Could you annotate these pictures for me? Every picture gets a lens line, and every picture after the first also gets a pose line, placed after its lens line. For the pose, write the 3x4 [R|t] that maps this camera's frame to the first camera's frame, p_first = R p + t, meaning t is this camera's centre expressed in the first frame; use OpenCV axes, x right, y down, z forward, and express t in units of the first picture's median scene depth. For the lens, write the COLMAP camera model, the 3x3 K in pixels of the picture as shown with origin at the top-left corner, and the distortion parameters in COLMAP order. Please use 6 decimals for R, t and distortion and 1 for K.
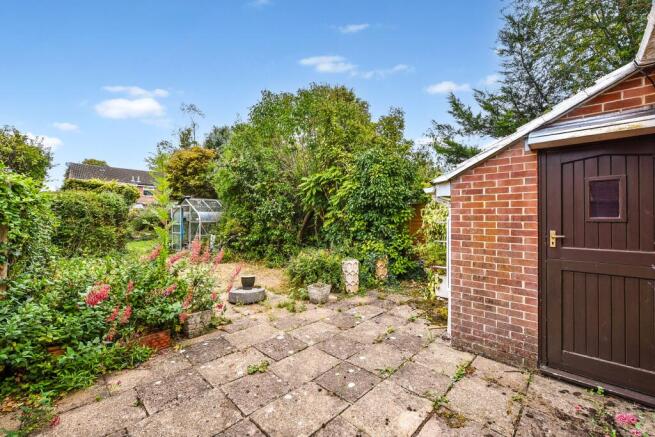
lens RADIAL K [[260.2, 0, 323.5], [0, 260.2, 212.1], [0, 0, 1]] dist [-0.008240, -0.000955]
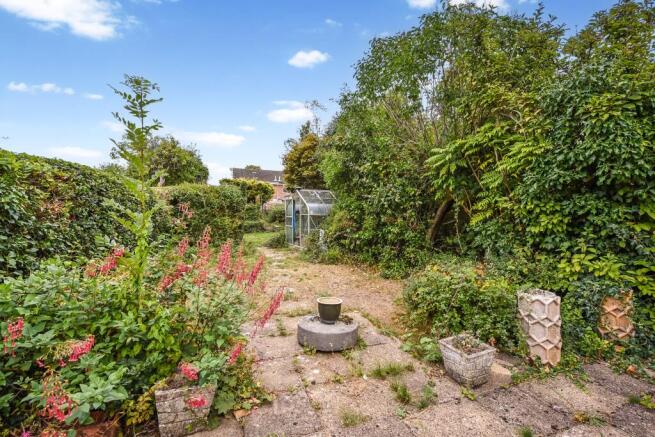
lens RADIAL K [[260.2, 0, 307.6], [0, 260.2, 200.9], [0, 0, 1]] dist [-0.008240, -0.000955]
pose [[0.852900, -0.015281, -0.521850, -0.008864], [0.000838, 0.999610, -0.027901, 0.019221], [0.522073, 0.023360, 0.852581, 0.284144]]
